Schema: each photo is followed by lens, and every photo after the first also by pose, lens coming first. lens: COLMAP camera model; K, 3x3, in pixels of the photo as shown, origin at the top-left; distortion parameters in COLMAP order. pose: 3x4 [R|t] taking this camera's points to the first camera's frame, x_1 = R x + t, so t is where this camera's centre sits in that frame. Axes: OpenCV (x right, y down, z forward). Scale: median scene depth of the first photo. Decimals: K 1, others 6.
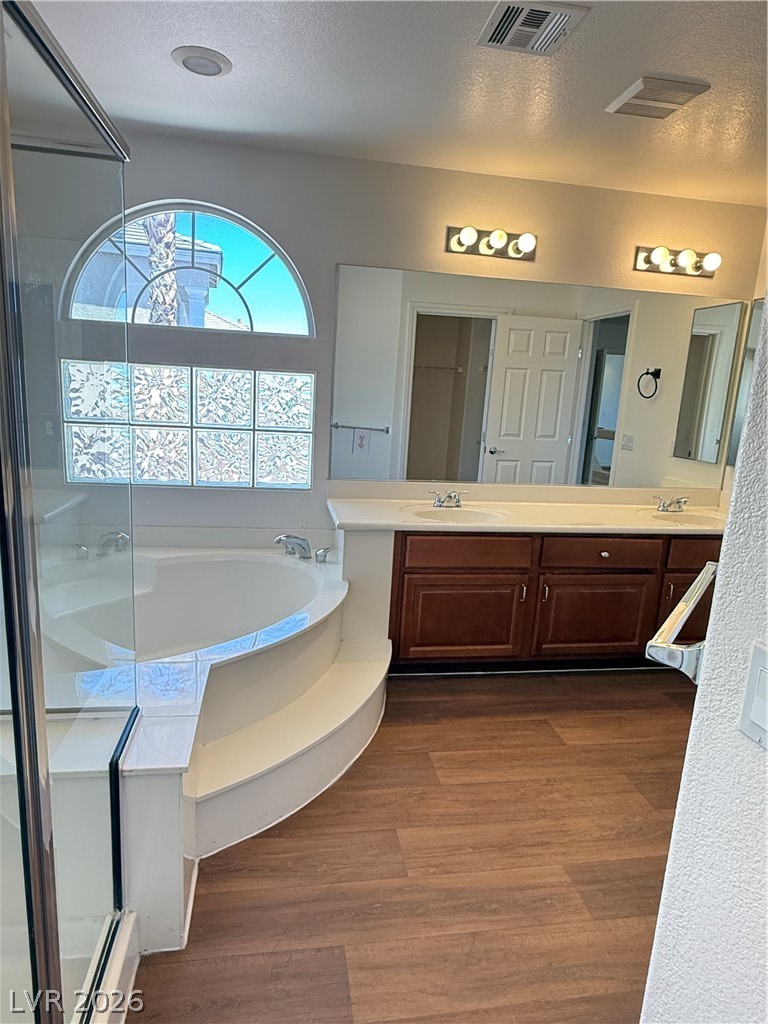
lens RADIAL K [[619.3, 0, 378.8], [0, 619.3, 515.3], [0, 0, 1]] dist [-0.005706, 0.002260]
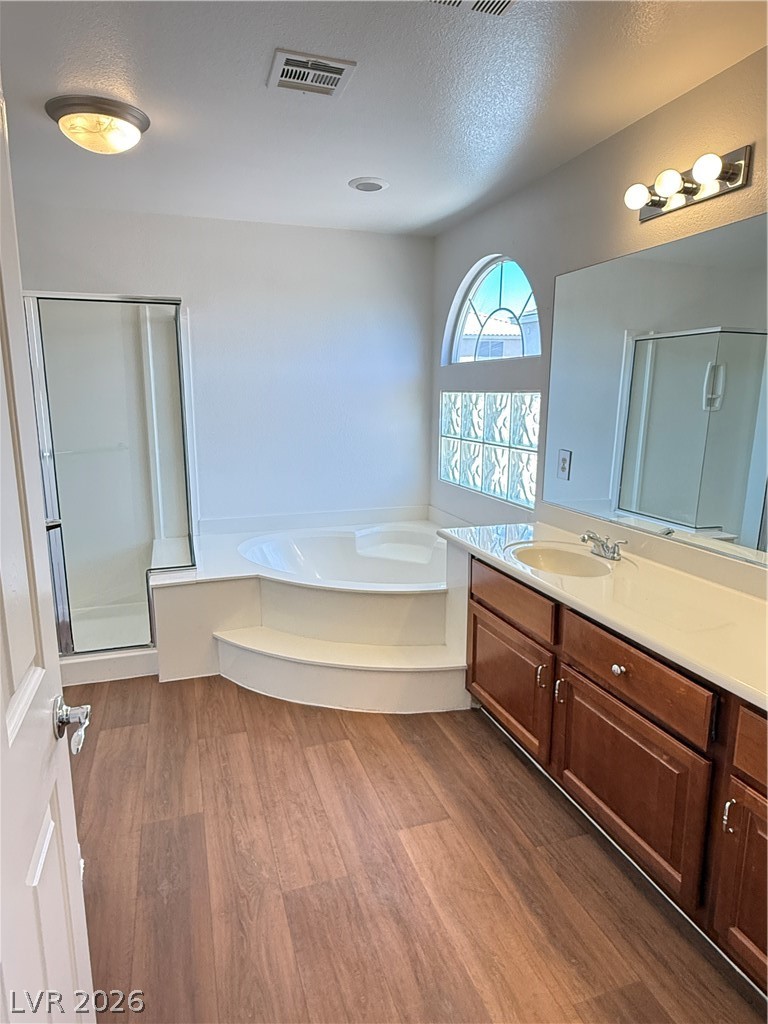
lens RADIAL K [[619.3, 0, 380.8], [0, 619.3, 511.3], [0, 0, 1]] dist [-0.005706, 0.002260]
pose [[0.151118, 0.130680, -0.979840, 0.889840], [-0.195598, 0.975578, 0.099945, -0.098743], [0.968971, 0.176551, 0.172988, 0.653475]]
